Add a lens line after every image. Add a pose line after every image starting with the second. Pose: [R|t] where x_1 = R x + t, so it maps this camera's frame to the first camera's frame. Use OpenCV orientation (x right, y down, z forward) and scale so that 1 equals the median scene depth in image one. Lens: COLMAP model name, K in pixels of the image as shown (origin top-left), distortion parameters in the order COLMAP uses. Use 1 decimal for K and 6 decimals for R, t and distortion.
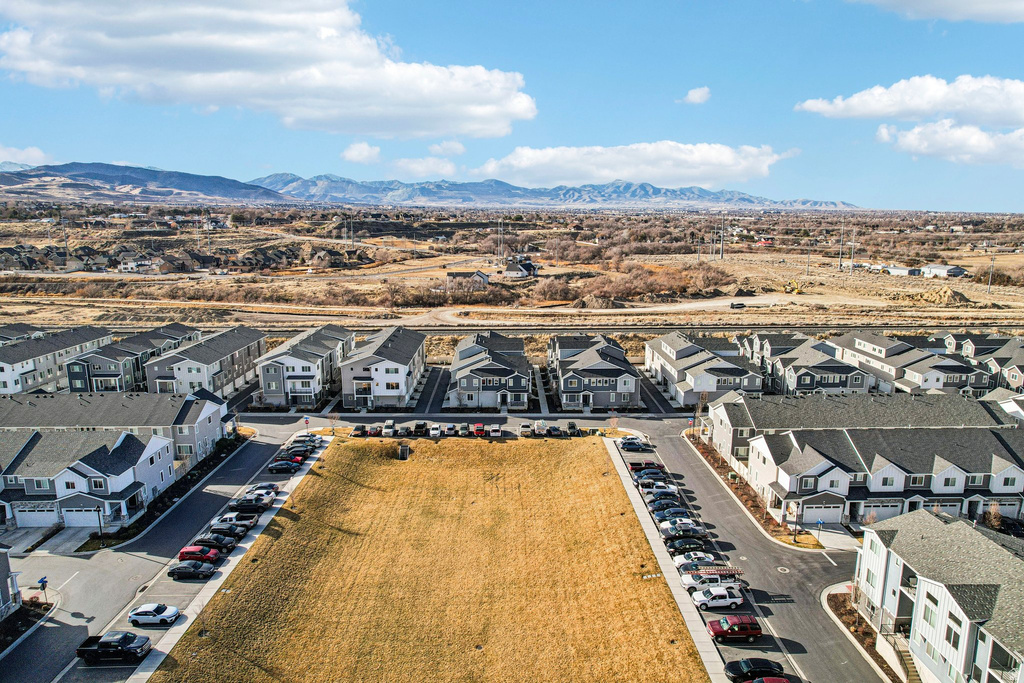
lens RADIAL K [[653.7, 0, 513.1], [0, 653.7, 352.1], [0, 0, 1]] dist [-0.079728, 0.071516]
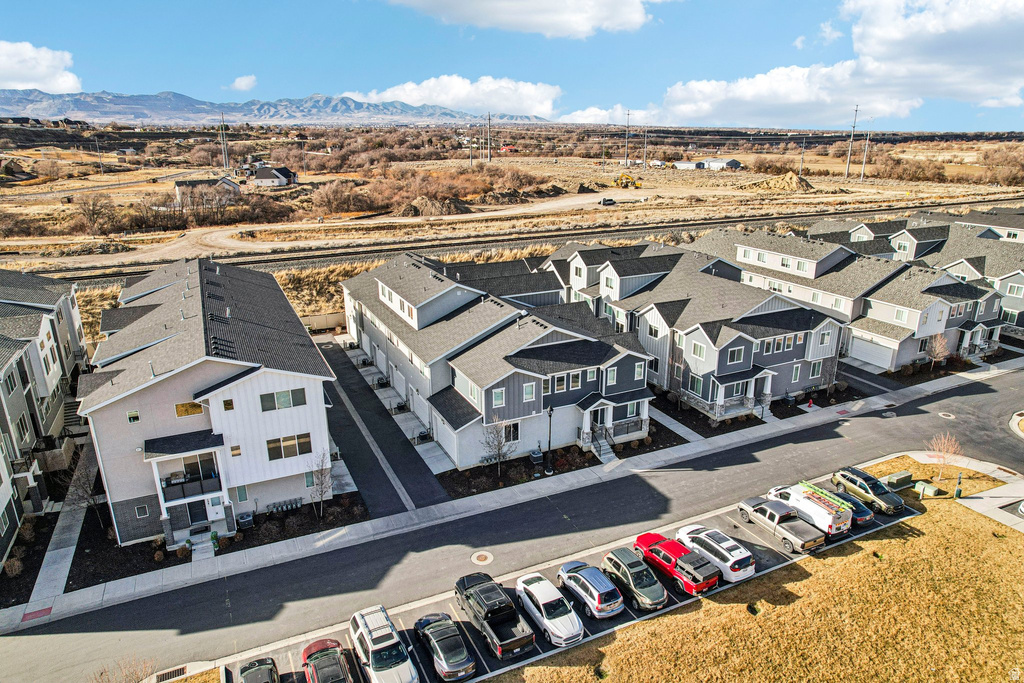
lens RADIAL K [[653.7, 0, 513.1], [0, 653.7, 352.1], [0, 0, 1]] dist [-0.079728, 0.071516]
pose [[0.908190, -0.136963, 0.395515, -0.191825], [0.088049, 0.986318, 0.139373, -0.024181], [-0.409192, -0.091752, 0.907823, 0.642092]]
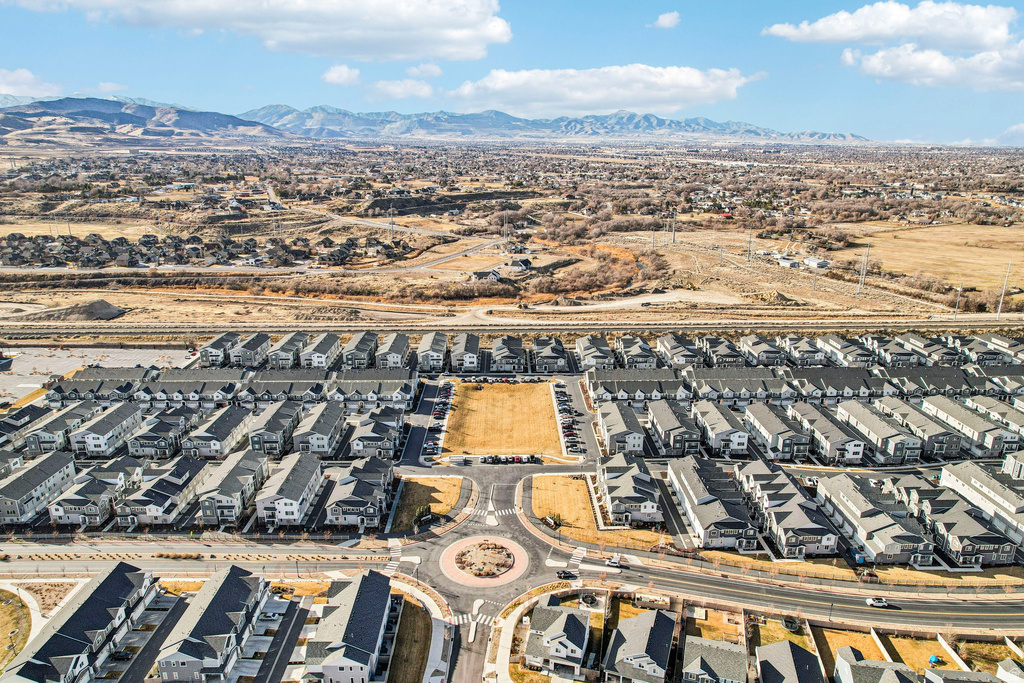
lens RADIAL K [[653.7, 0, 513.1], [0, 653.7, 352.1], [0, 0, 1]] dist [-0.079728, 0.071516]
pose [[0.999999, -0.000869, -0.000913, -0.015100], [0.000954, 0.995224, 0.097612, -0.233681], [0.000824, -0.097613, 0.995224, -1.523335]]
